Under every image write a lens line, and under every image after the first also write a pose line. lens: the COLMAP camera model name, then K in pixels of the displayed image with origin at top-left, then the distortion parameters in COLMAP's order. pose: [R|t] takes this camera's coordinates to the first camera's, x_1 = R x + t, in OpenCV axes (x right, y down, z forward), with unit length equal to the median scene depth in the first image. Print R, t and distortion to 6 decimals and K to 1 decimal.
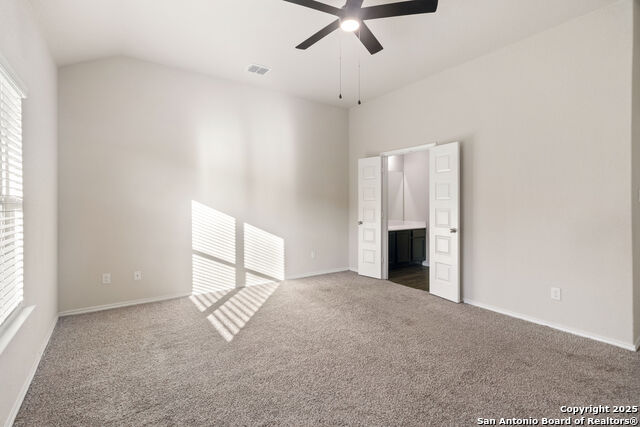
lens RADIAL K [[298.5, 0, 316.2], [0, 298.5, 205.9], [0, 0, 1]] dist [0.008703, -0.000122]
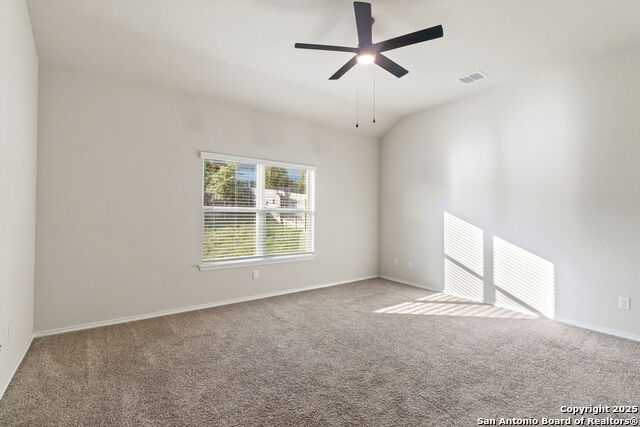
lens RADIAL K [[298.5, 0, 316.2], [0, 298.5, 205.9], [0, 0, 1]] dist [0.008703, -0.000122]
pose [[0.009053, -0.027249, -0.999588, 0.701845], [-0.016736, 0.999485, -0.027398, -0.001091], [0.999819, 0.016977, 0.008593, 0.449178]]
